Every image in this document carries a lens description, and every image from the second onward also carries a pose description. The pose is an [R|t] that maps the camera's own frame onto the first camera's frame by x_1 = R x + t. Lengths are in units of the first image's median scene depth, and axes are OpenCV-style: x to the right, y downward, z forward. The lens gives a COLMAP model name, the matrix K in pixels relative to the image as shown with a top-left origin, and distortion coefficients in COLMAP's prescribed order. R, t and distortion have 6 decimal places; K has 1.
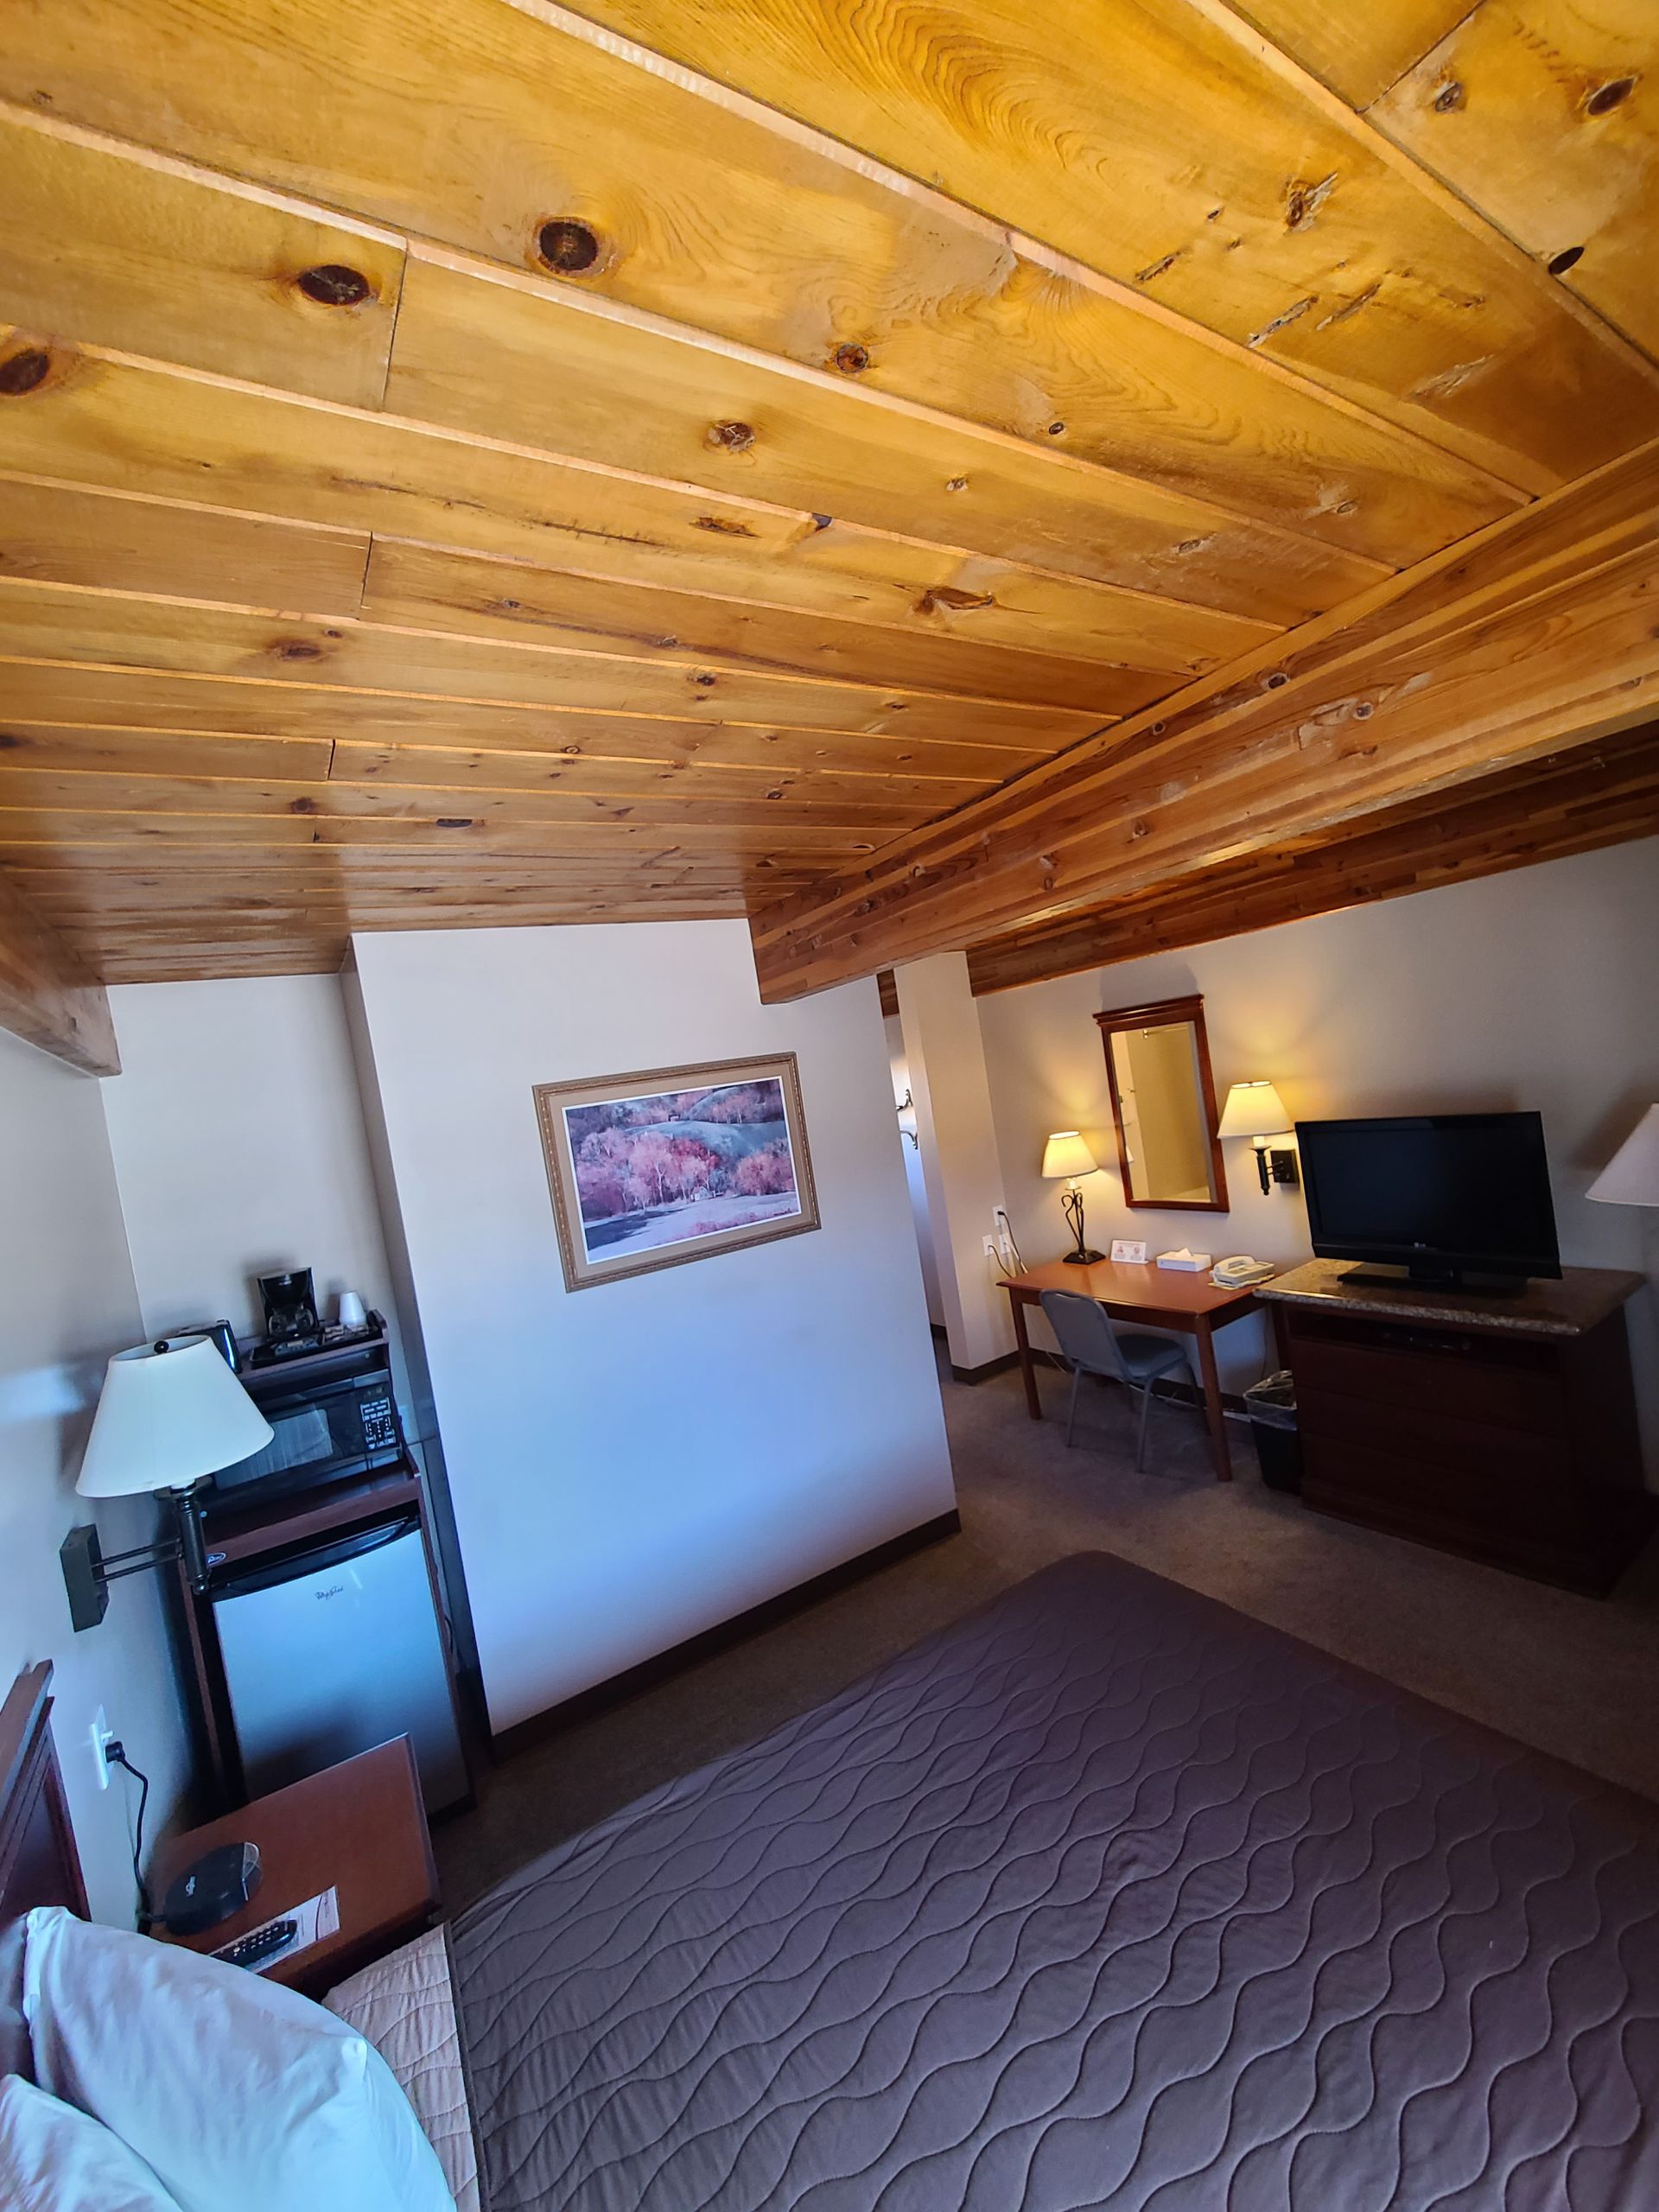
lens RADIAL K [[908.9, 0, 825.6], [0, 908.9, 1116.2], [0, 0, 1]] dist [-0.002331, -0.000230]
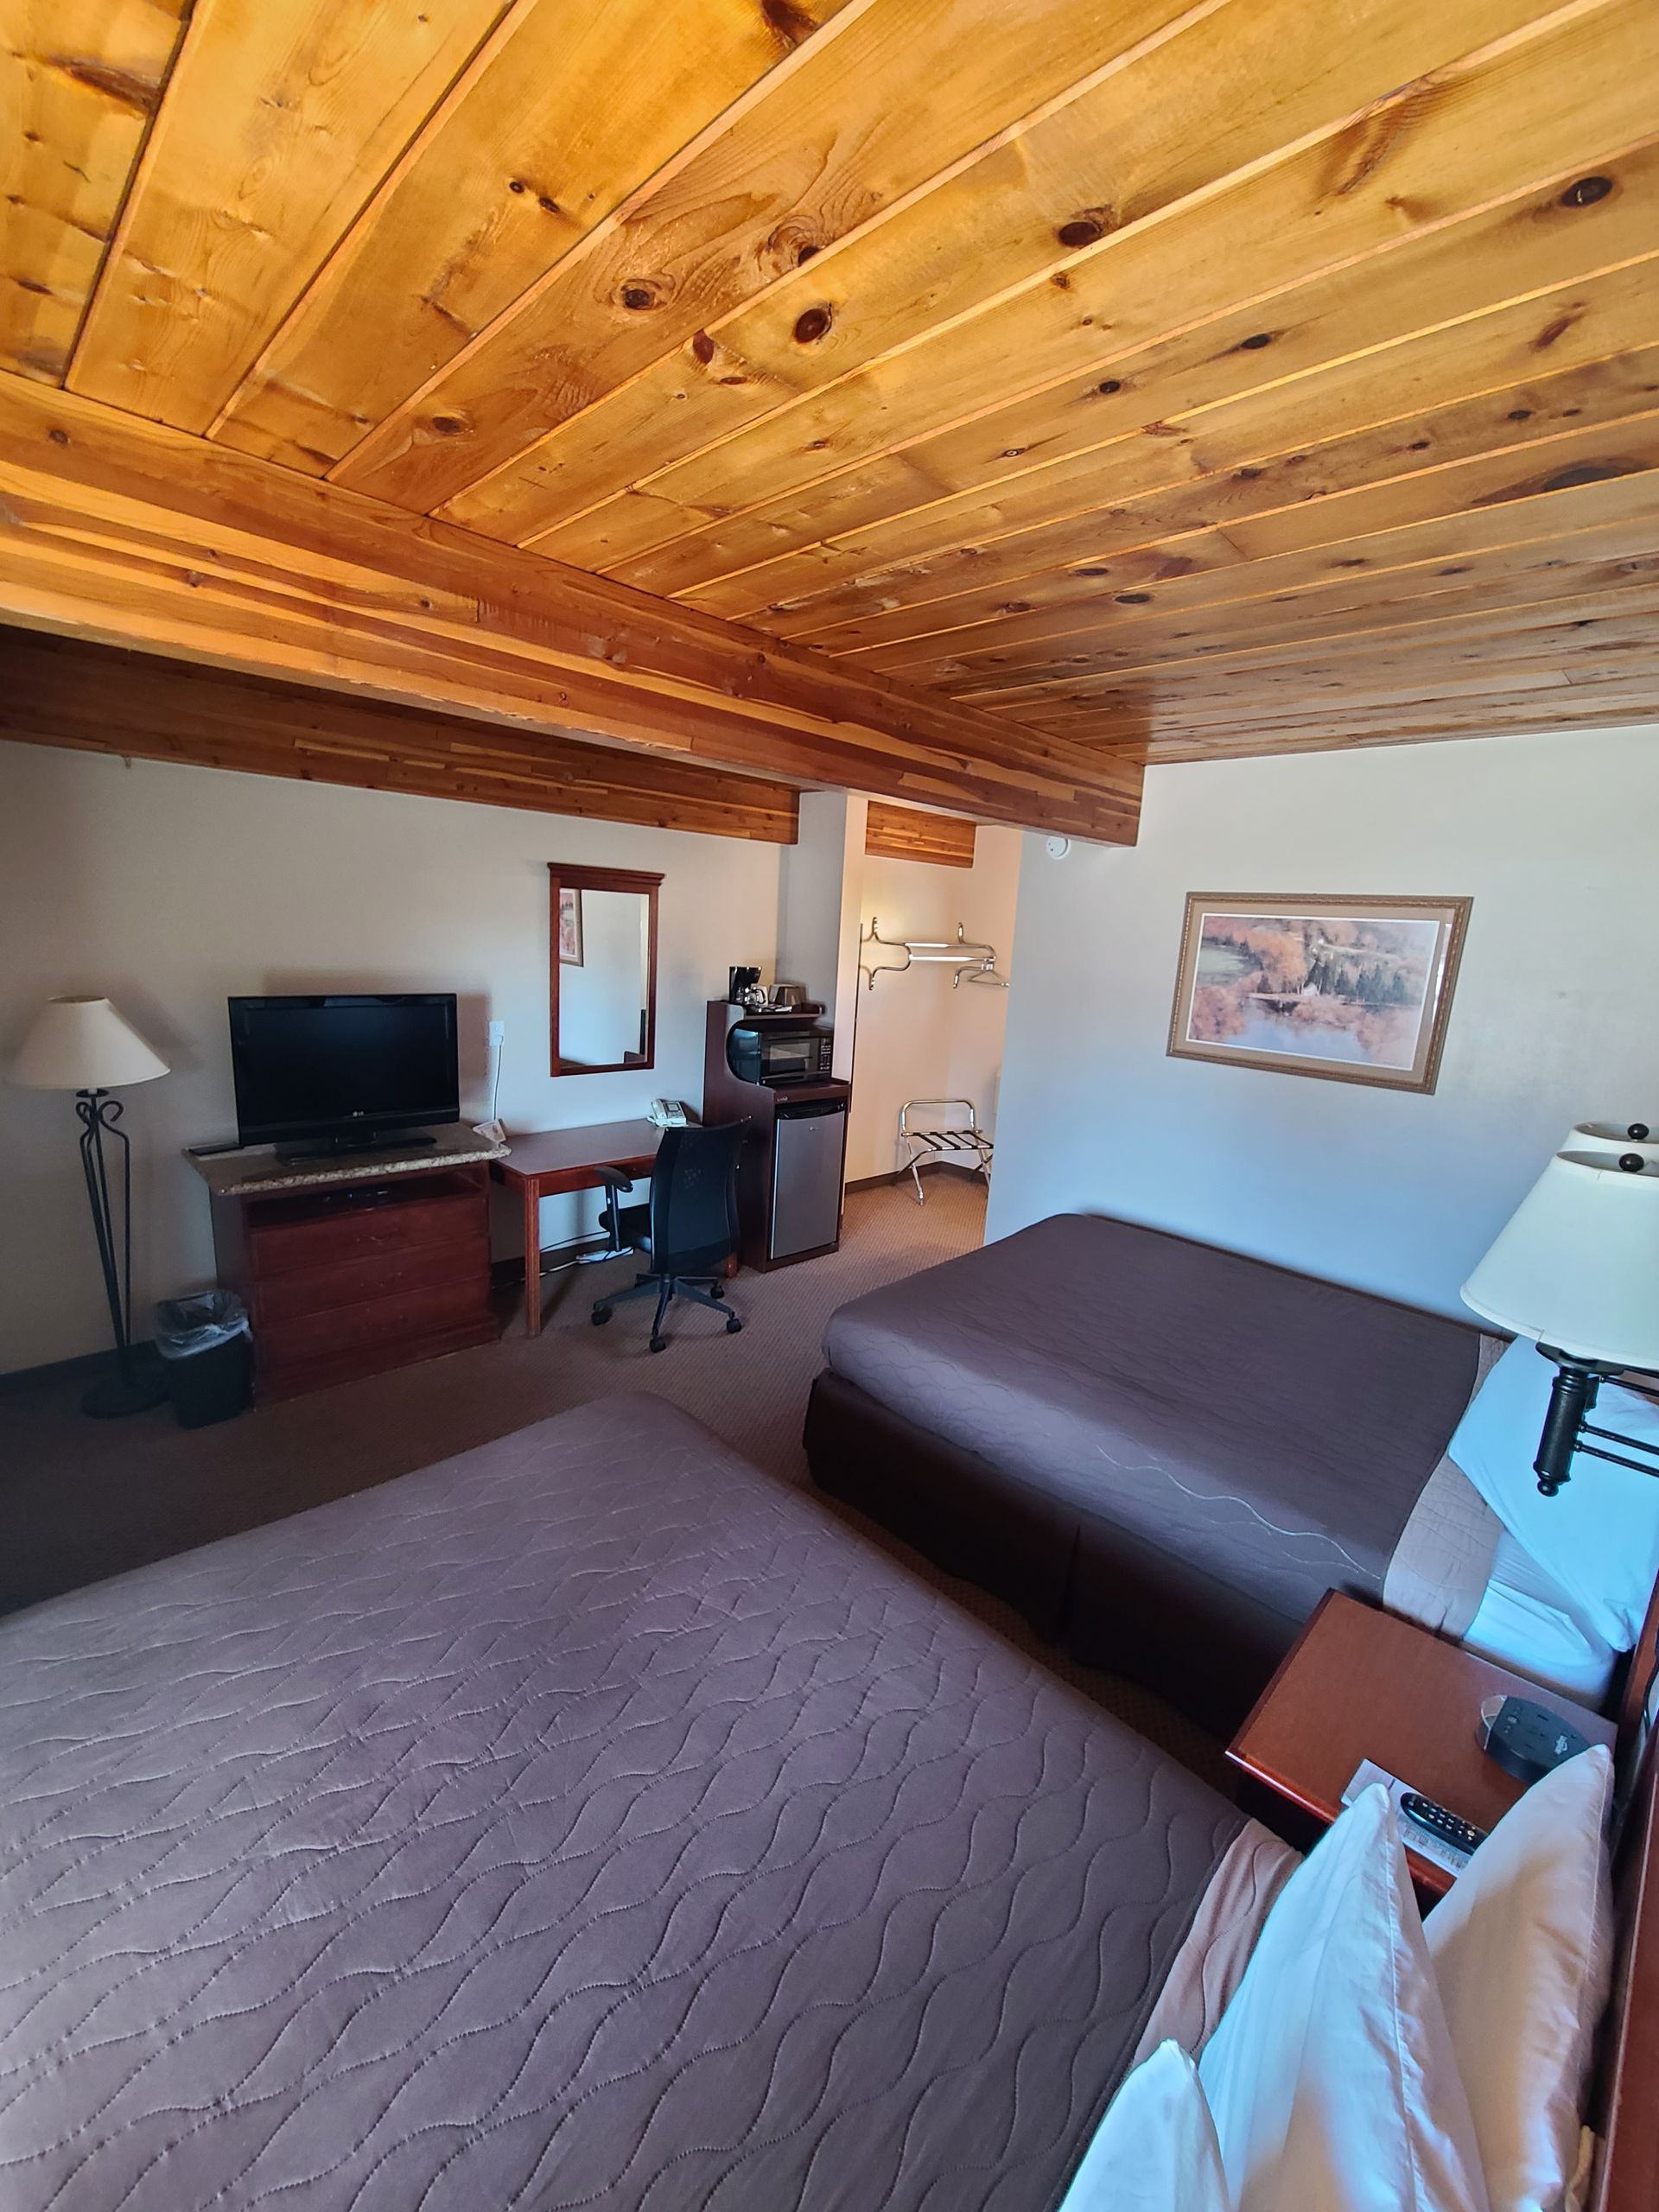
lens RADIAL K [[908.9, 0, 825.6], [0, 908.9, 1116.2], [0, 0, 1]] dist [-0.002331, -0.000230]
pose [[-0.220422, -0.067574, 0.973061, -1.284606], [0.005672, 0.997492, 0.070555, 0.161072], [-0.975388, 0.021071, -0.219485, 1.578600]]
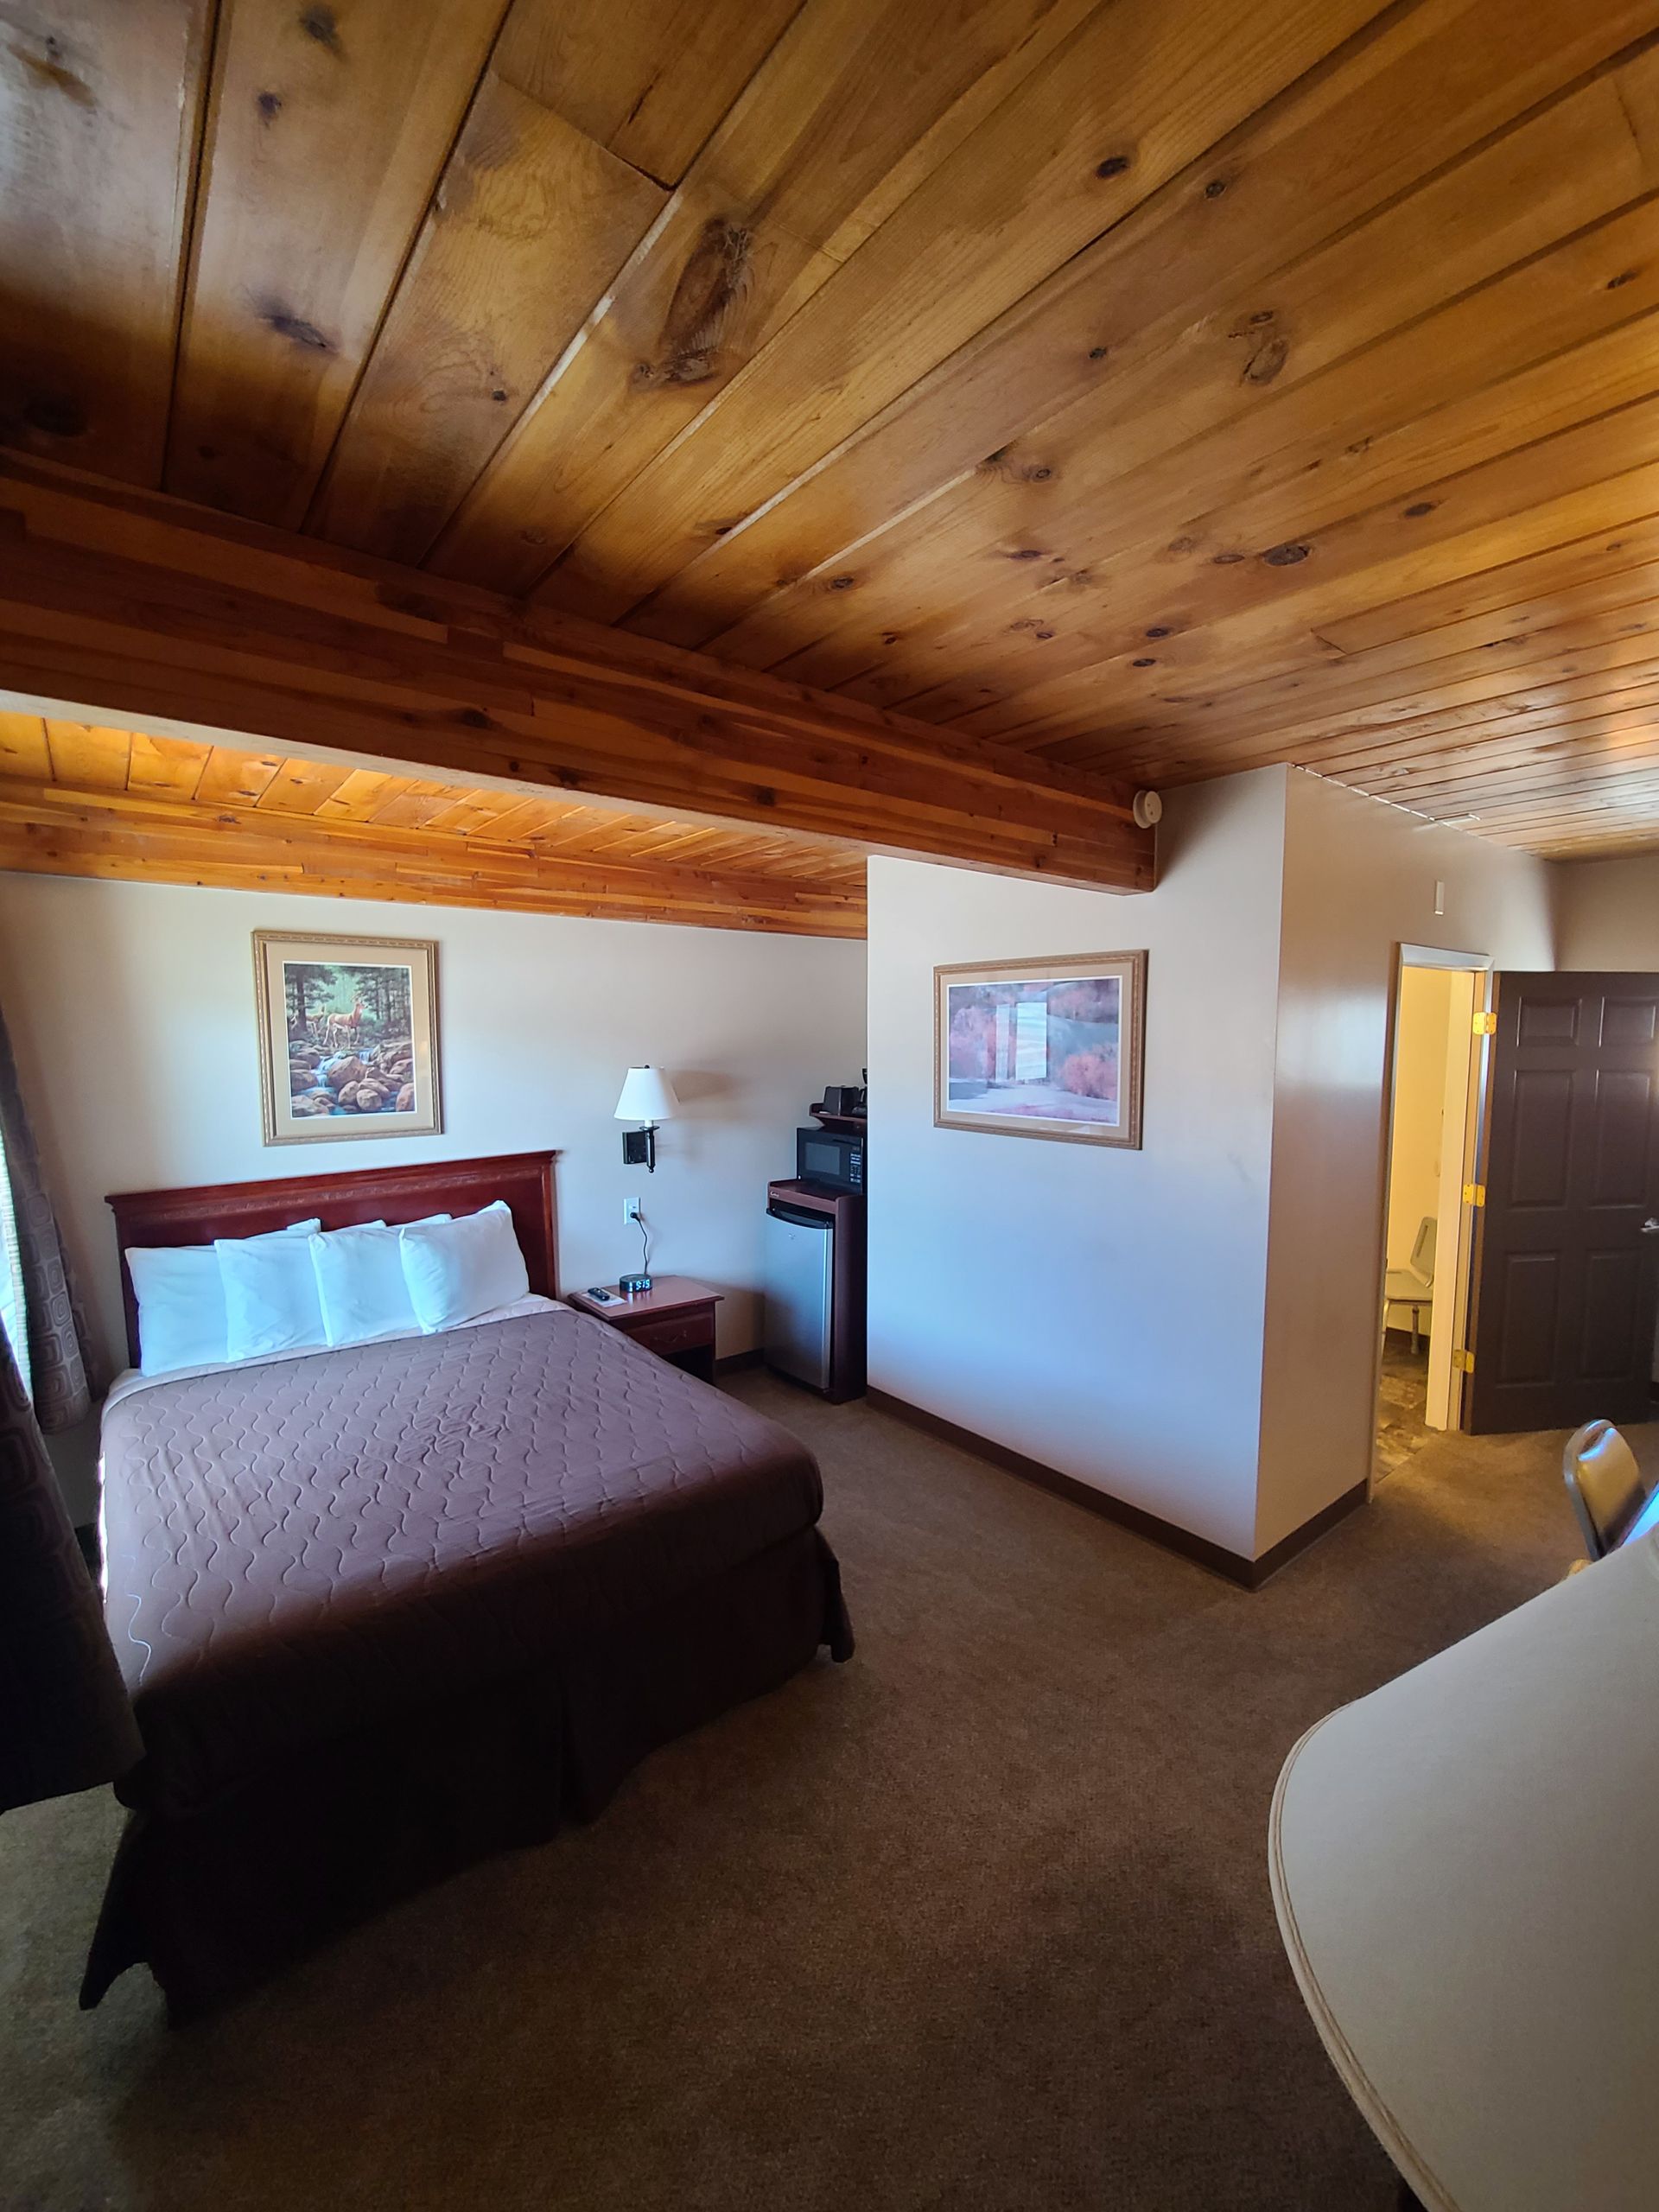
lens RADIAL K [[908.9, 0, 825.6], [0, 908.9, 1116.2], [0, 0, 1]] dist [-0.002331, -0.000230]
pose [[0.108533, 0.243398, -0.963835, 0.851268], [-0.052022, 0.969625, 0.239002, -0.111874], [0.992731, 0.024201, 0.117898, 0.608782]]
